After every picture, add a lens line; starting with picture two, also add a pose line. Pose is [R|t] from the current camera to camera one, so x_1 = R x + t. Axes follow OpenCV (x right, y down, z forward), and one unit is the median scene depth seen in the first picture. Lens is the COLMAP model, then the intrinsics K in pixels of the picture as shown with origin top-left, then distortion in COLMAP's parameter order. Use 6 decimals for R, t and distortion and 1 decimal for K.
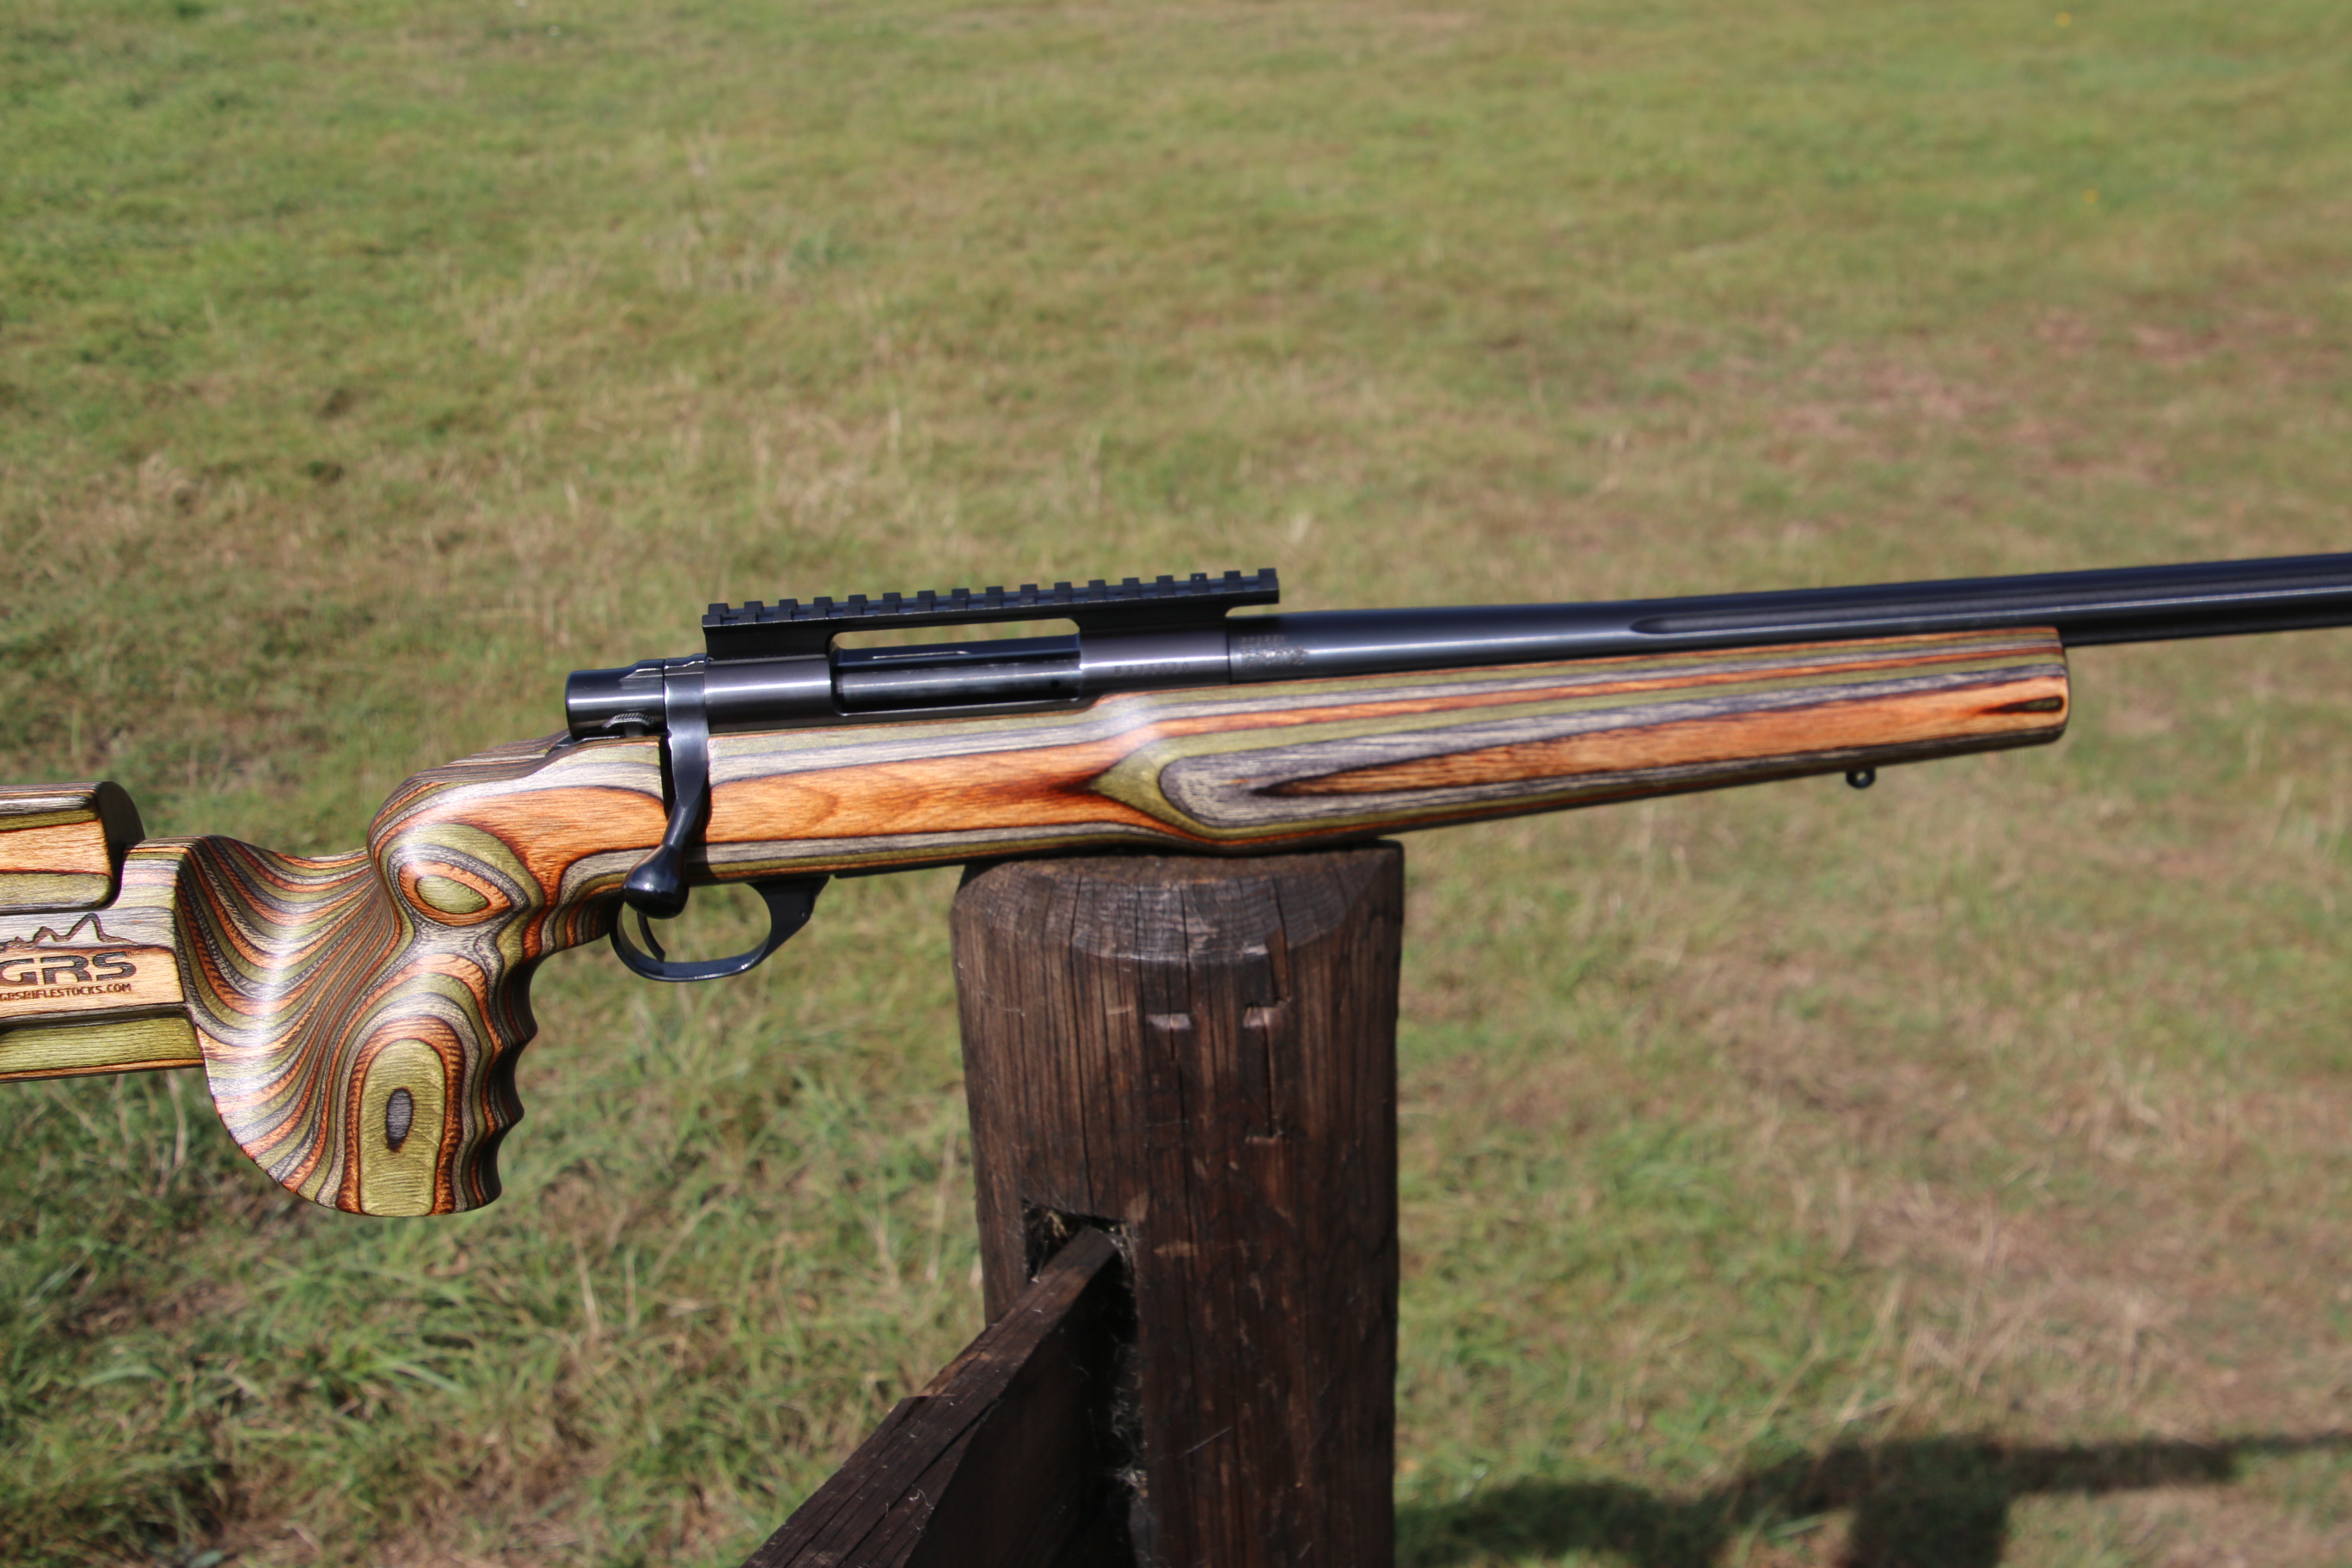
lens RADIAL K [[3244.8, 0, 1336.8], [0, 3244.8, 861.4], [0, 0, 1]] dist [0.092931, 0.513349]
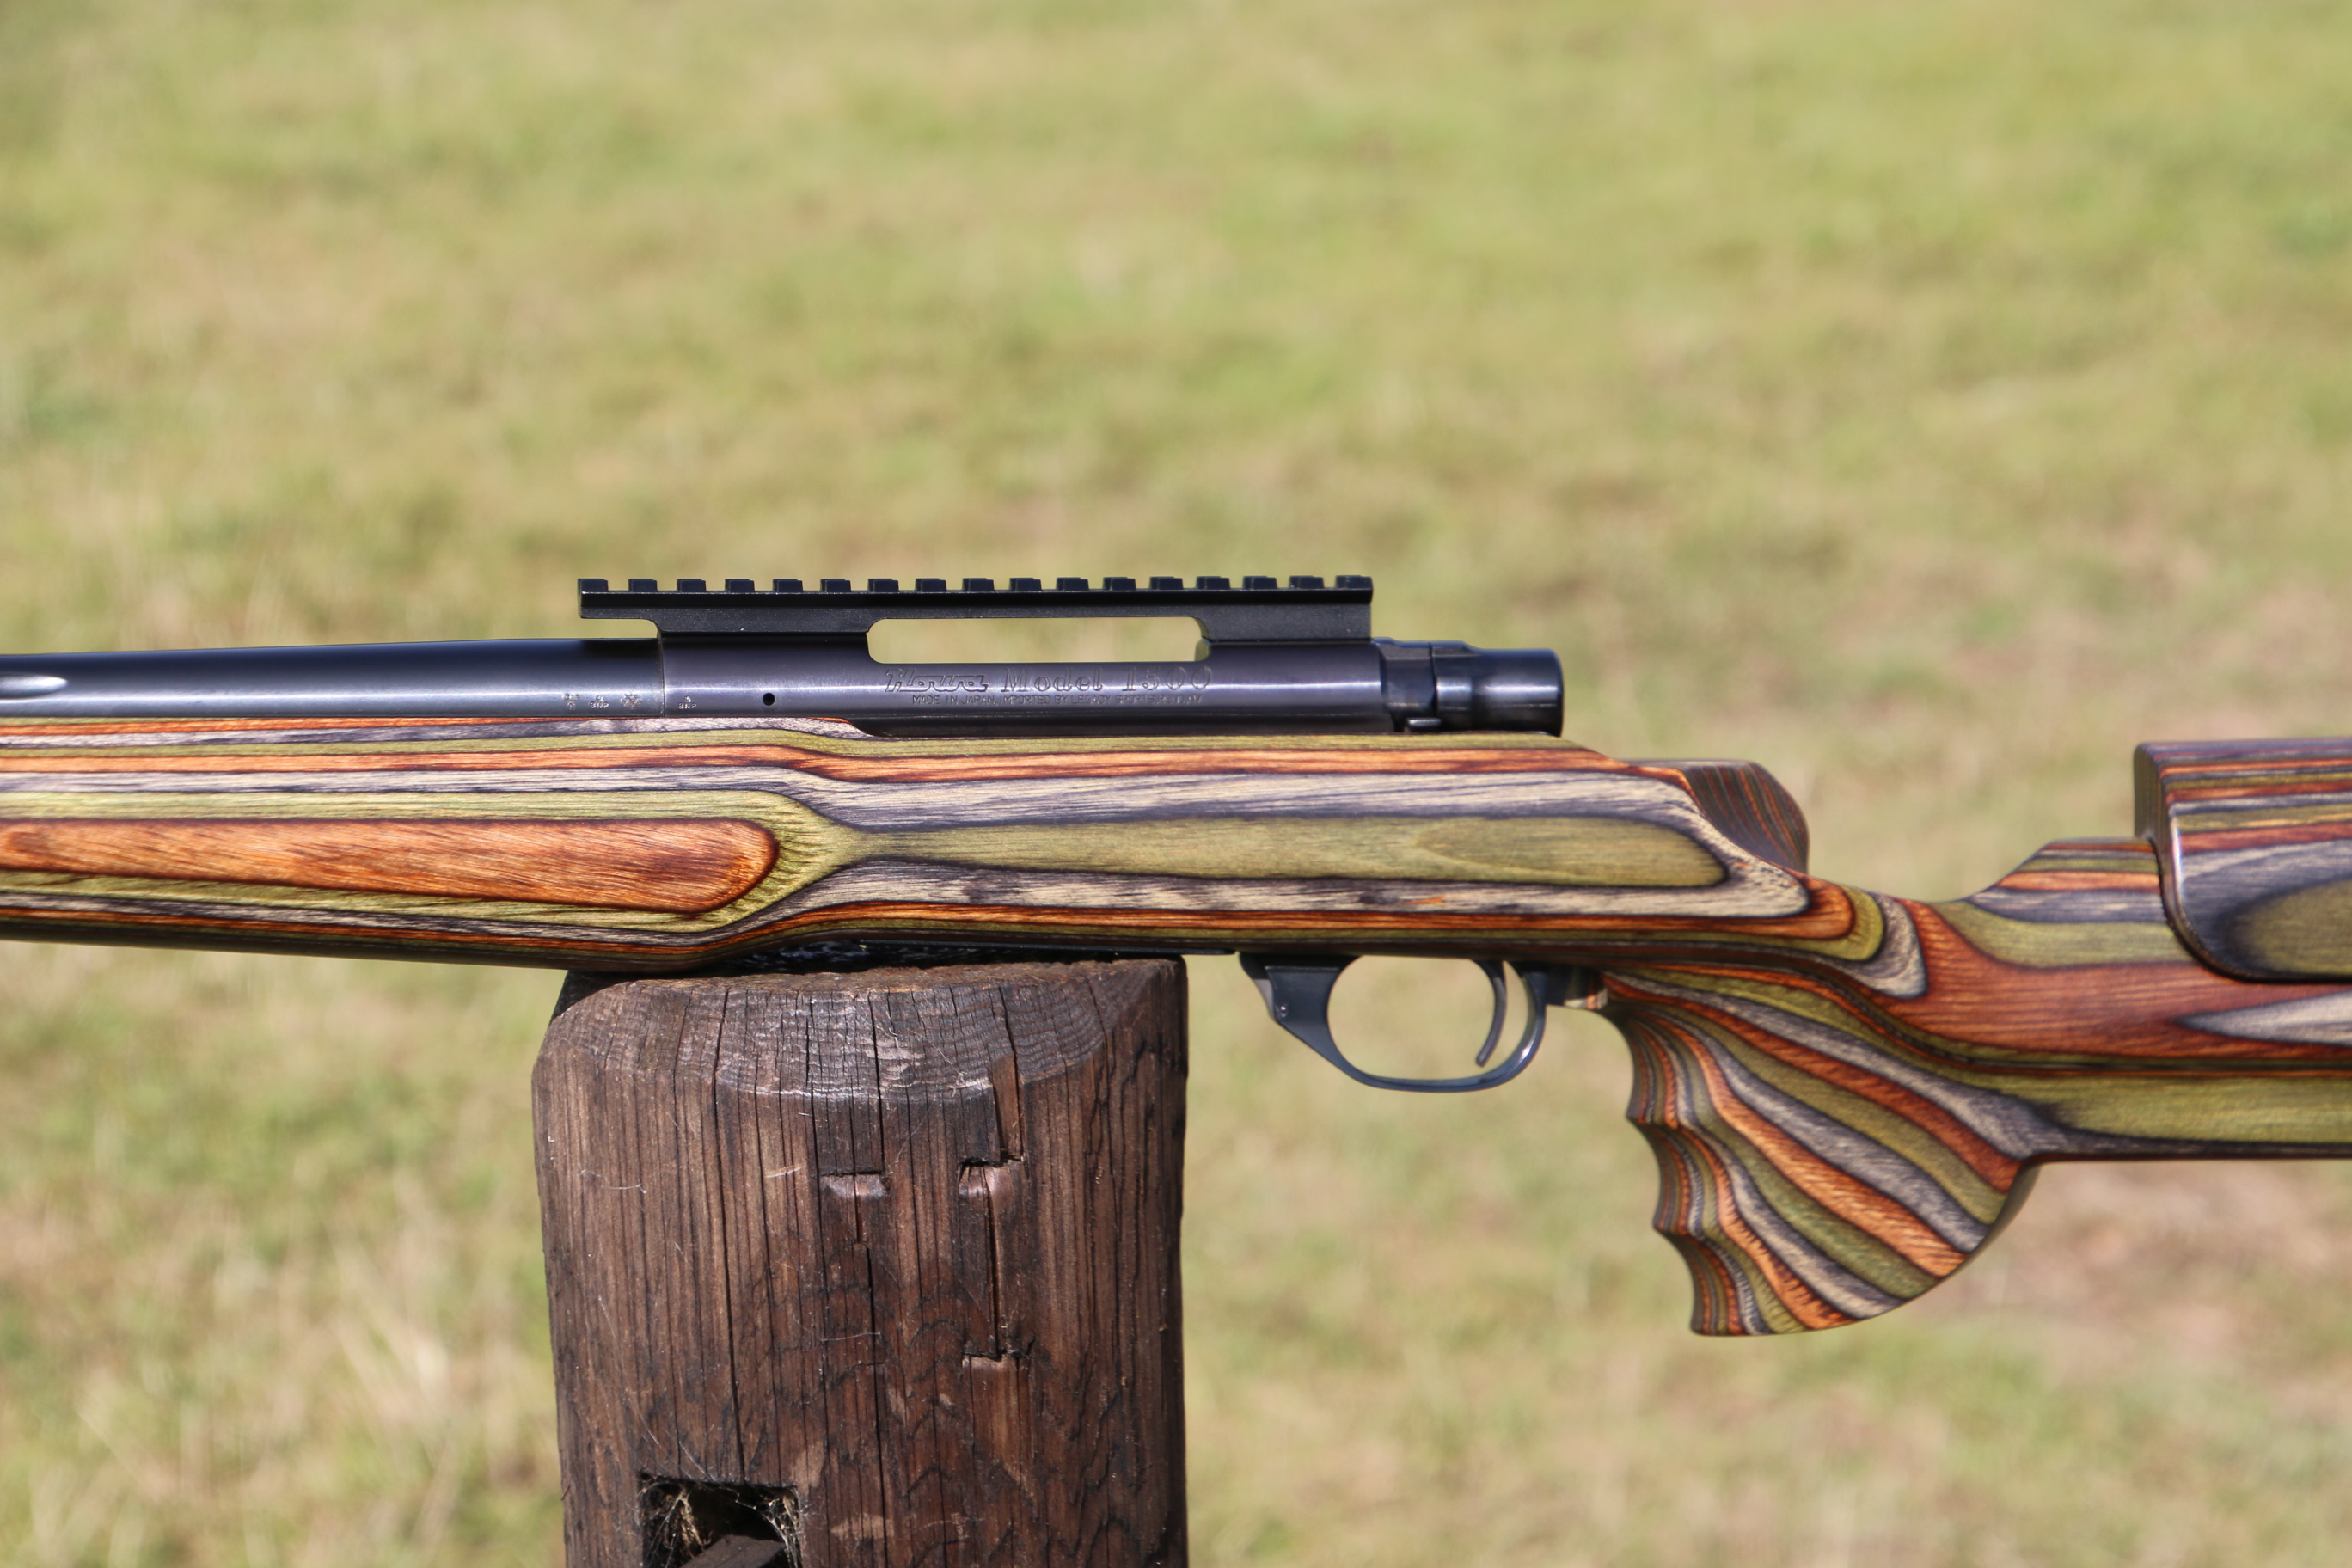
lens RADIAL K [[7758.1, 0, 1324.2], [0, 7758.1, 907.8], [0, 0, 1]] dist [0.977446, 2.049547]
pose [[0.999814, -0.012226, 0.014897, 0.008286], [0.014017, 0.991841, -0.126710, 0.063637], [-0.013227, 0.126896, 0.991828, -0.217867]]
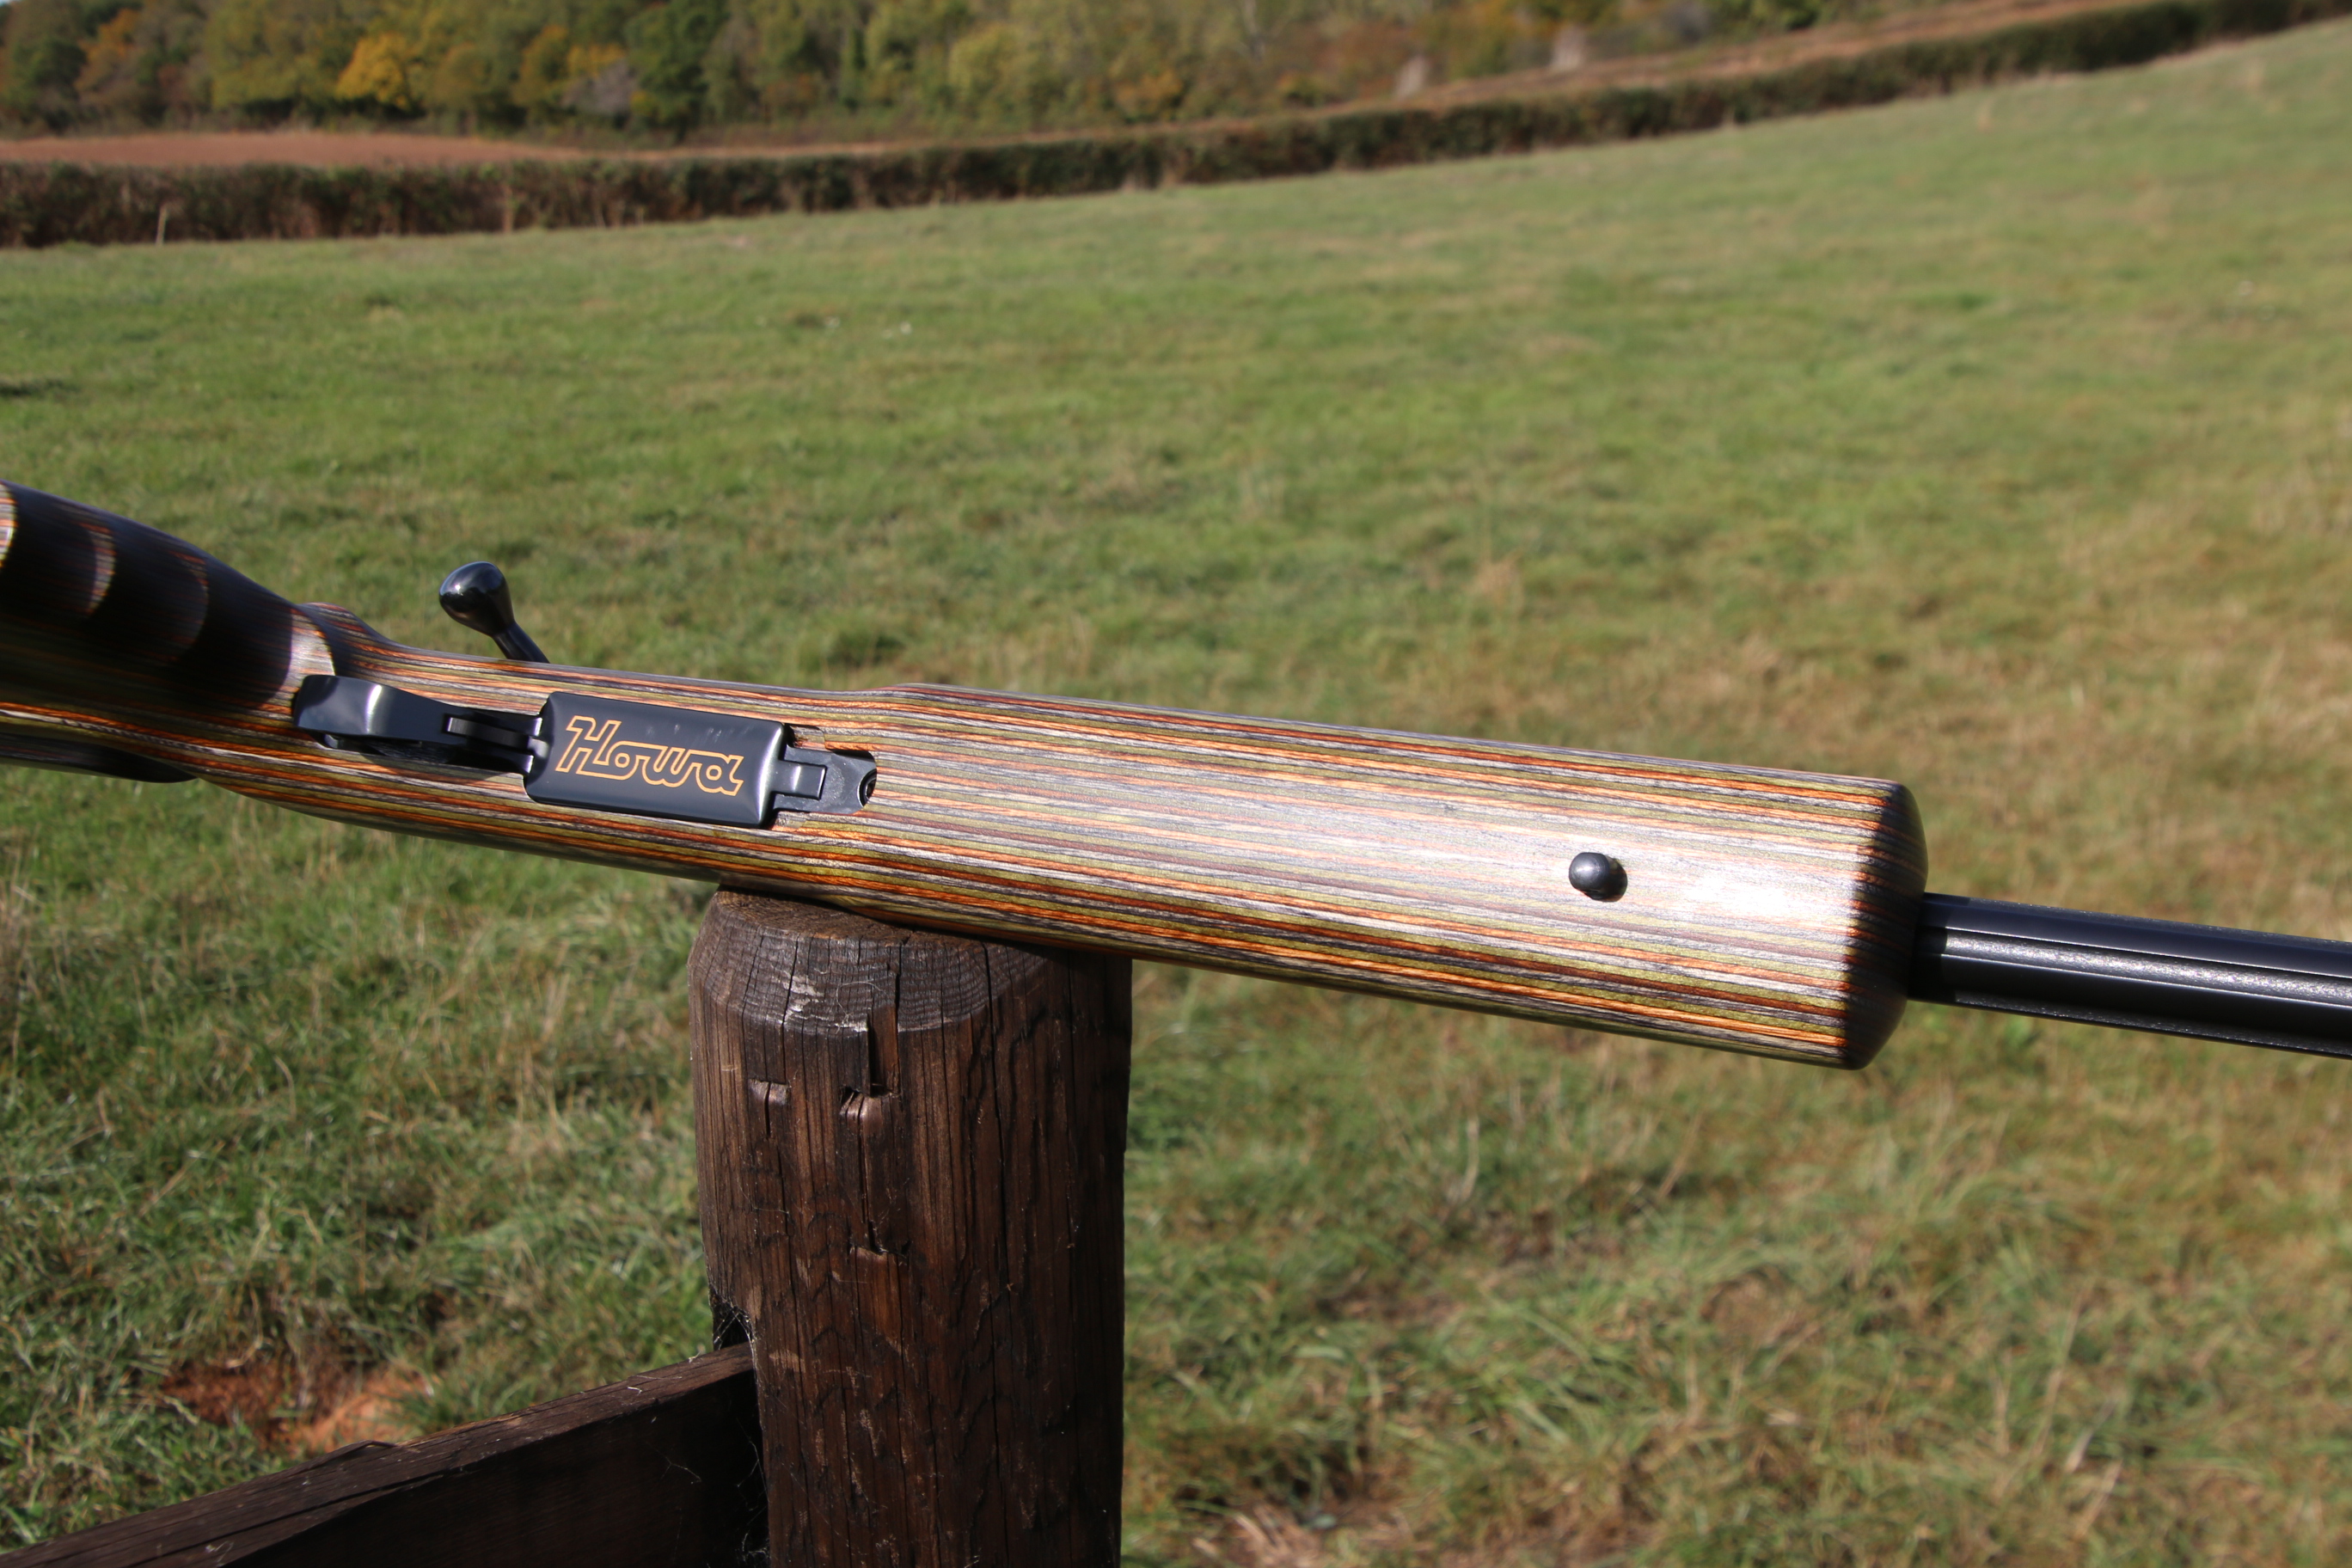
lens RADIAL K [[2778.7, 0, 1269.5], [0, 2778.7, 871.5], [0, 0, 1]] dist [0.023393, 0.321704]
pose [[0.830522, 0.137348, -0.539786, 0.137551], [-0.166074, 0.986102, -0.004611, -0.008200], [0.531651, 0.093474, 0.841790, 0.136659]]
